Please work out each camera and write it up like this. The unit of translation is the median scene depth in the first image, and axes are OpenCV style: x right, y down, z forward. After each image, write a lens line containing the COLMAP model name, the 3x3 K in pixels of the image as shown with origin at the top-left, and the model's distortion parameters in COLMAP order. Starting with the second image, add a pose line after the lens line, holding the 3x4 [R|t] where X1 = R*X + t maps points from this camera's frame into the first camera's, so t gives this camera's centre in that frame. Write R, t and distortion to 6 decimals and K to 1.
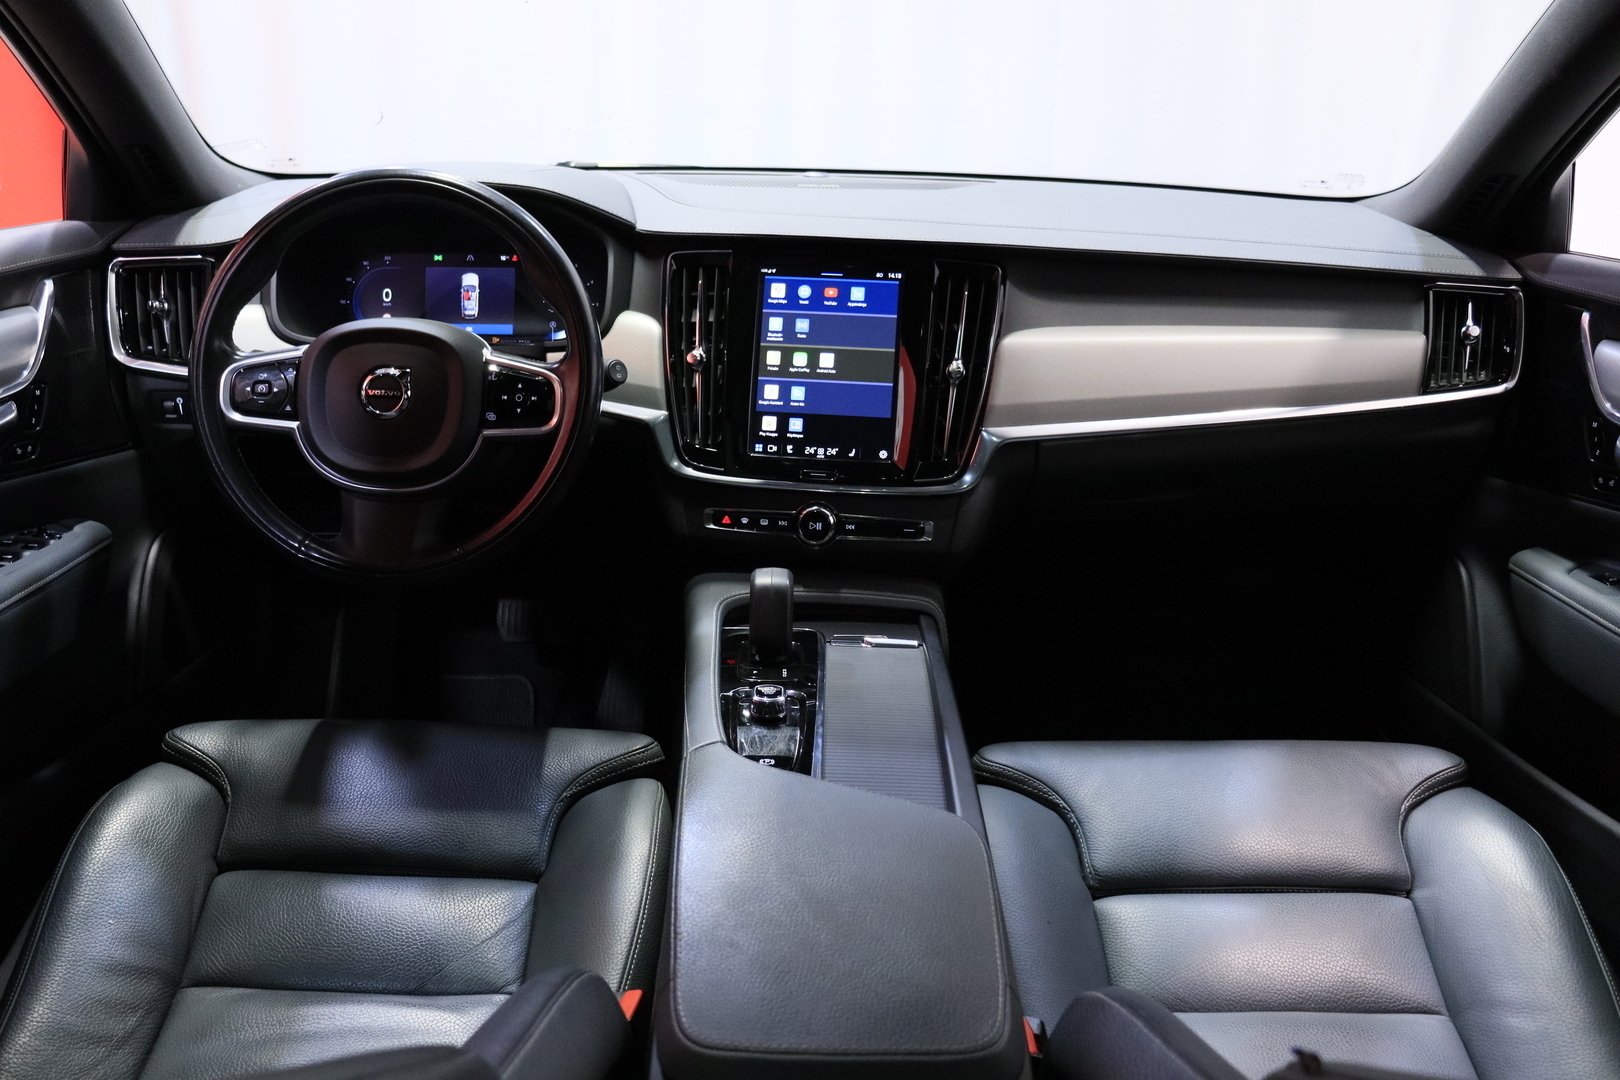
lens RADIAL K [[1355.2, 0, 795.5], [0, 1355.2, 543.0], [0, 0, 1]] dist [-0.165830, 0.127571]
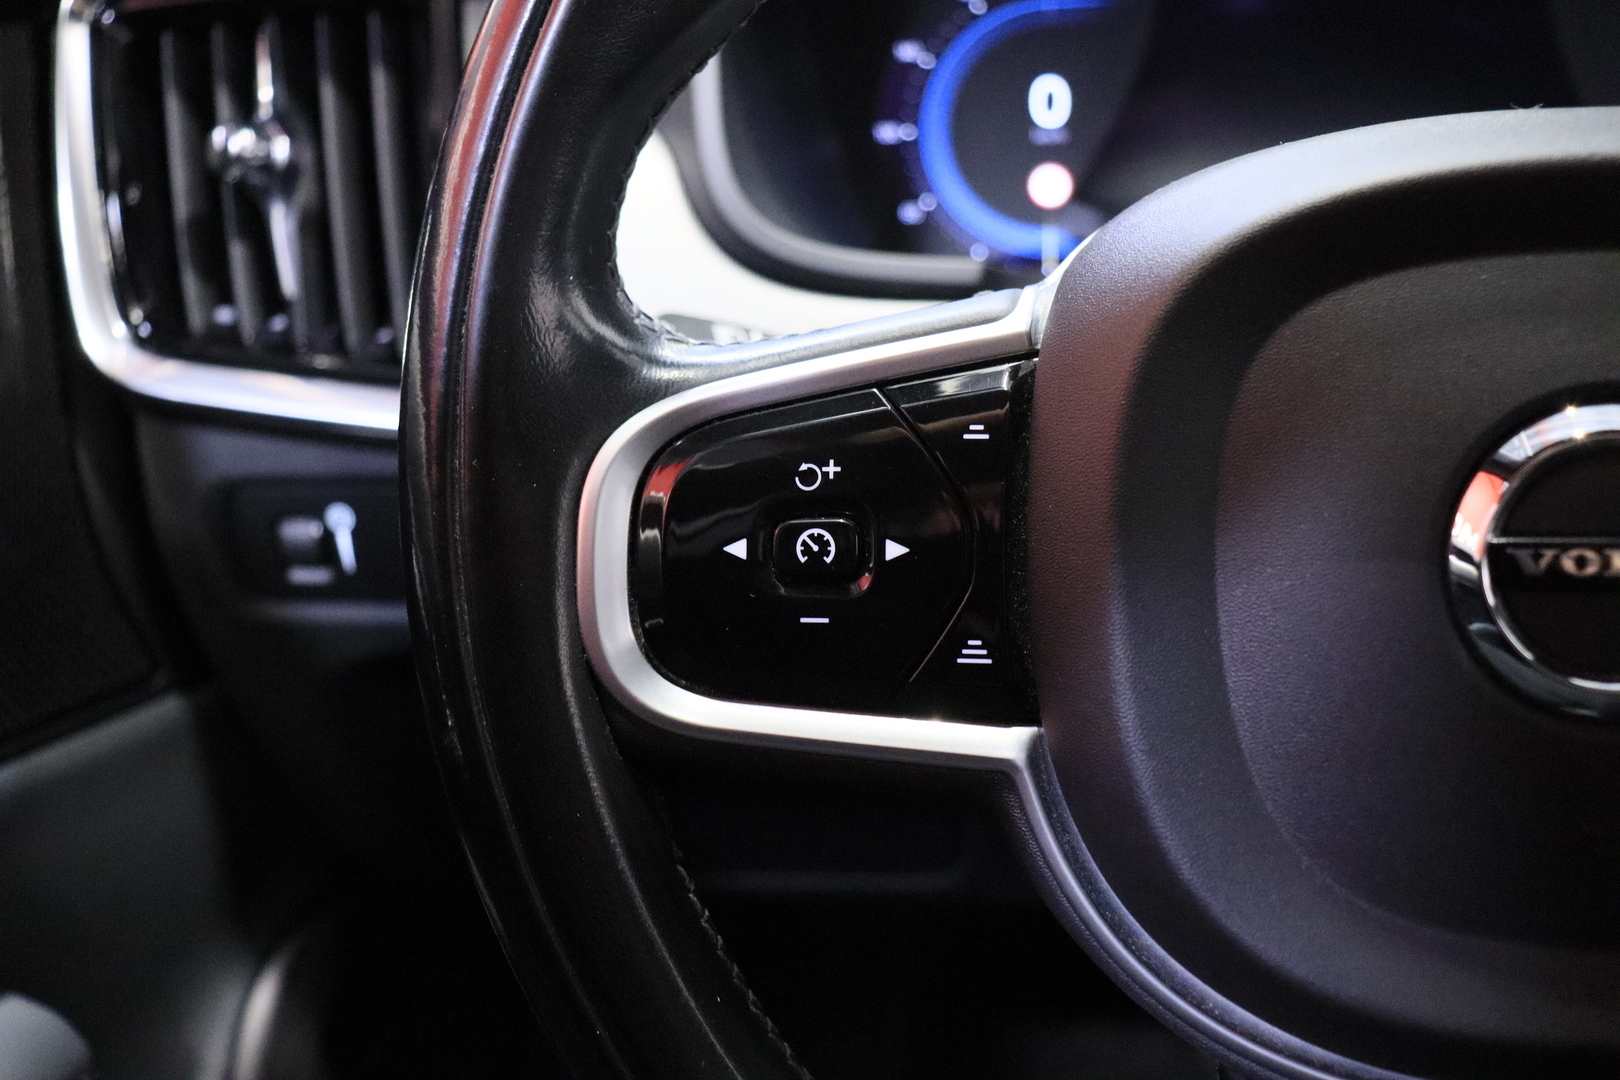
lens RADIAL K [[1934.7, 0, 800.0], [0, 1934.7, 532.5], [0, 0, 1]] dist [-0.006138, 0.000000]
pose [[0.983399, -0.018071, -0.180555, -0.318964], [0.016084, 0.999793, -0.012465, -0.101750], [0.180742, 0.009354, 0.983486, 0.656475]]
